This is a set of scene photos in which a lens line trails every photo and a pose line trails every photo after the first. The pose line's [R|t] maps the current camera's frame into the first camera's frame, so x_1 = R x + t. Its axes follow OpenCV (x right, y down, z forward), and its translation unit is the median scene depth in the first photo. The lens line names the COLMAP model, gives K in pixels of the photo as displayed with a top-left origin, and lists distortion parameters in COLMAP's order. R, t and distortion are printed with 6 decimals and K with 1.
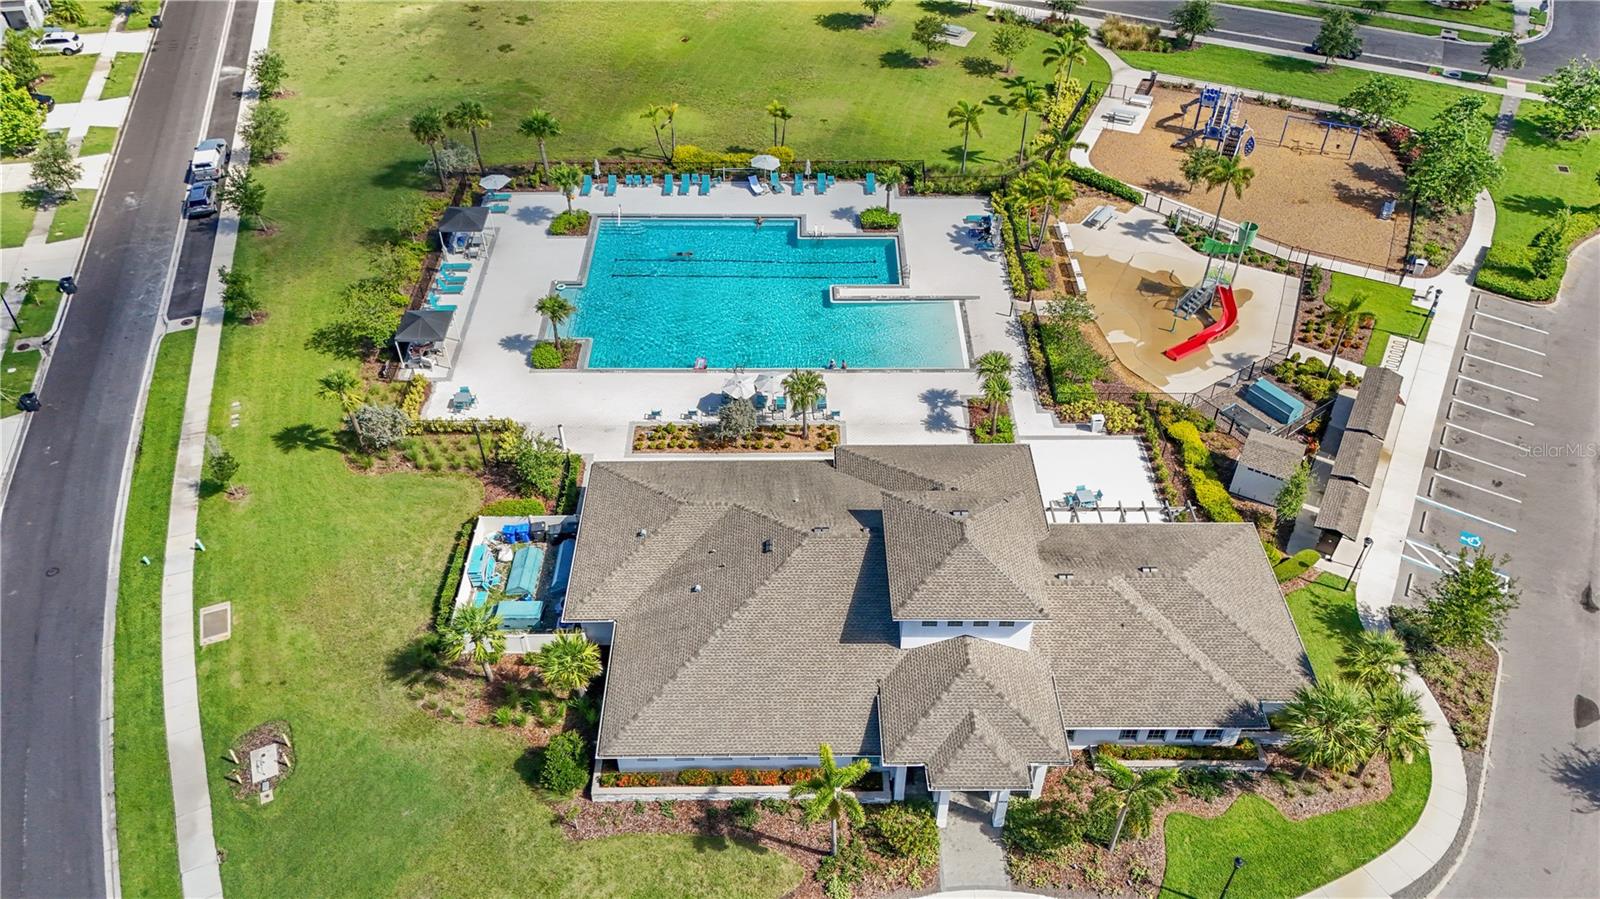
lens RADIAL K [[1157.7, 0, 800.0], [0, 1157.7, 449.5], [0, 0, 1]] dist [0.077864, -0.101260]
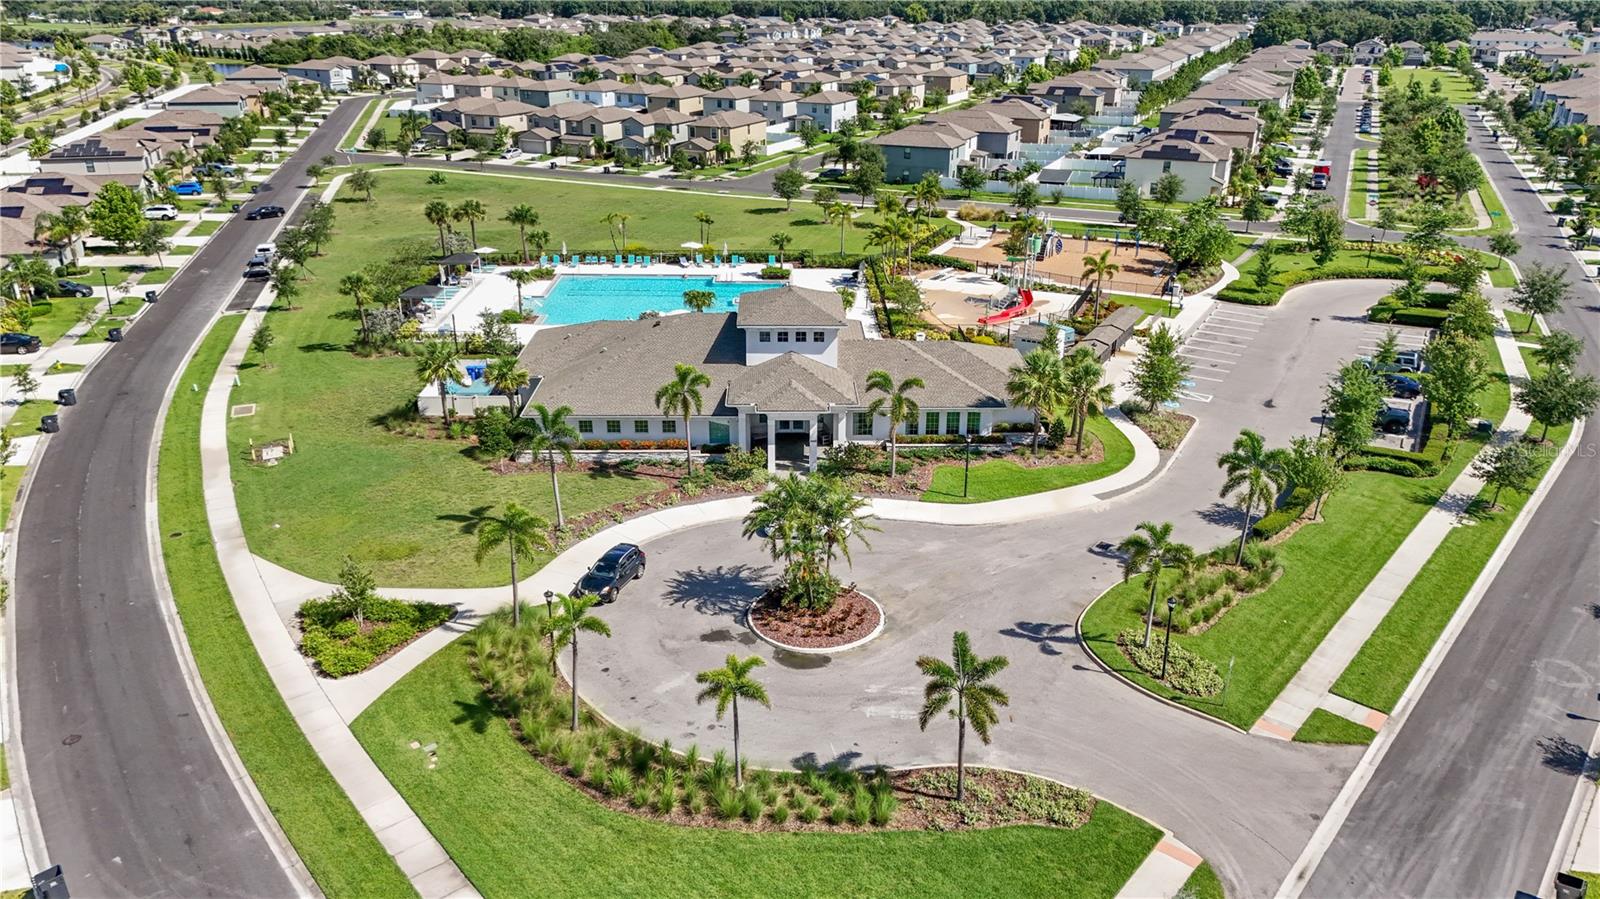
lens RADIAL K [[1157.7, 0, 800.0], [0, 1157.7, 449.5], [0, 0, 1]] dist [0.077864, -0.101260]
pose [[0.999942, 0.000987, 0.010679, 0.096801], [0.002902, 0.933692, -0.358067, 0.542434], [-0.010324, 0.358077, 0.933635, -0.189353]]
